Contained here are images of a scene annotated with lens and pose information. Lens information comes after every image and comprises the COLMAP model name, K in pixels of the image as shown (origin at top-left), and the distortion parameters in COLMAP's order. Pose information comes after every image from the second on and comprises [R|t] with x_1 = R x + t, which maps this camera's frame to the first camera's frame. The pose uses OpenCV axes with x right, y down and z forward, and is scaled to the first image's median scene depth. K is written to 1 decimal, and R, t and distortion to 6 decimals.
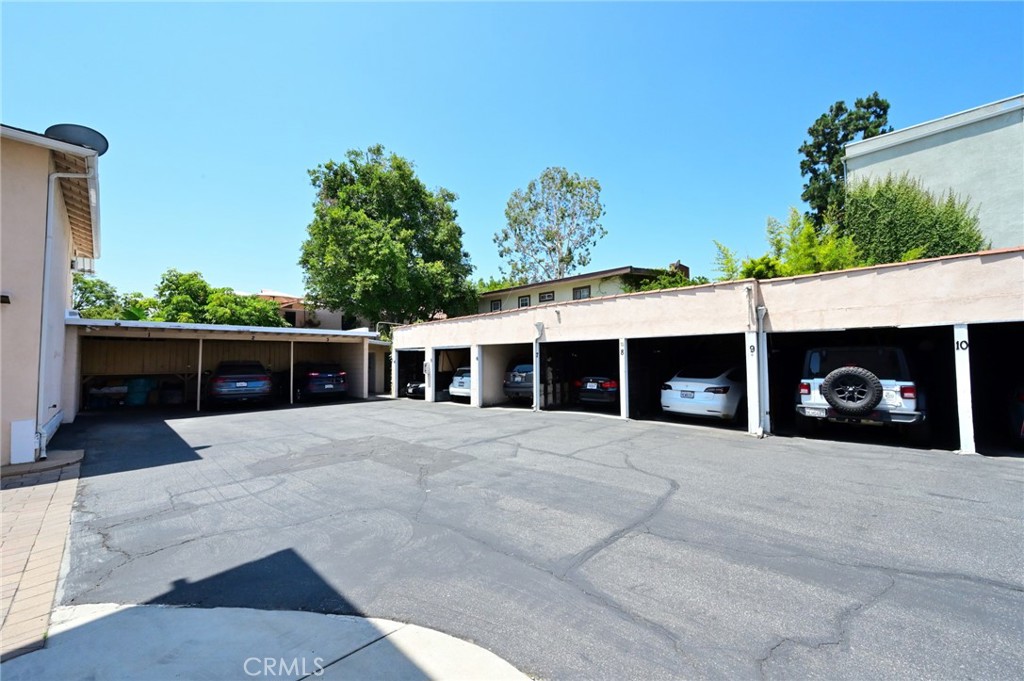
lens RADIAL K [[398.7, 0, 514.3], [0, 398.7, 335.5], [0, 0, 1]] dist [-0.000402, -0.000120]
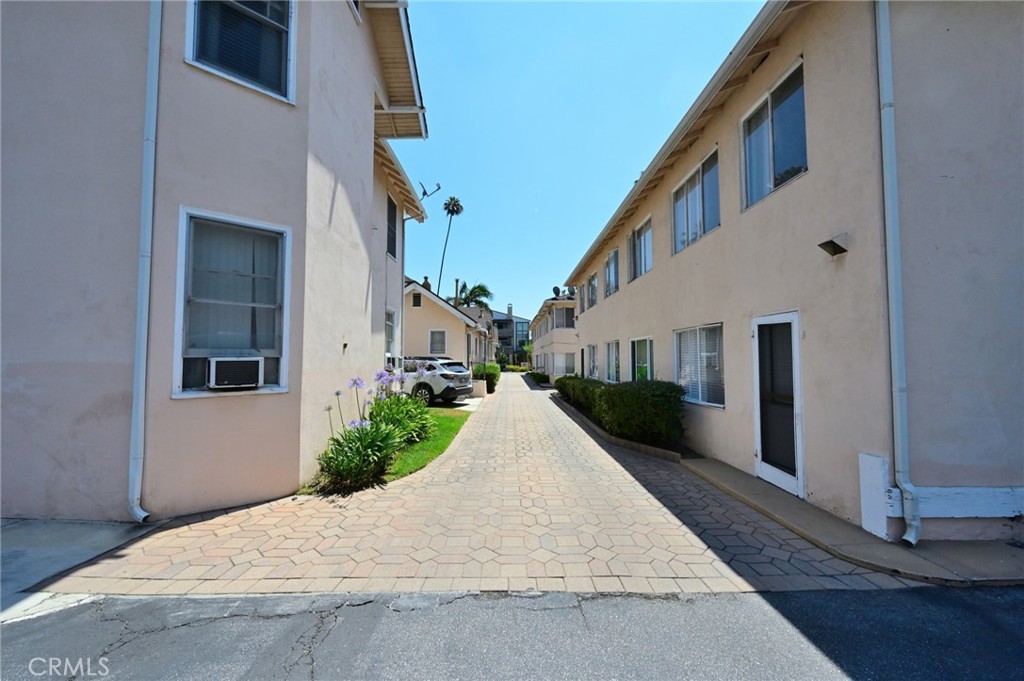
lens RADIAL K [[398.7, 0, 511.6], [0, 398.7, 339.5], [0, 0, 1]] dist [-0.000402, -0.000120]
pose [[-0.715808, -0.027713, -0.697747, -0.914866], [0.051155, 0.994446, -0.091976, 0.150530], [0.696421, -0.101530, -0.710415, 1.935170]]
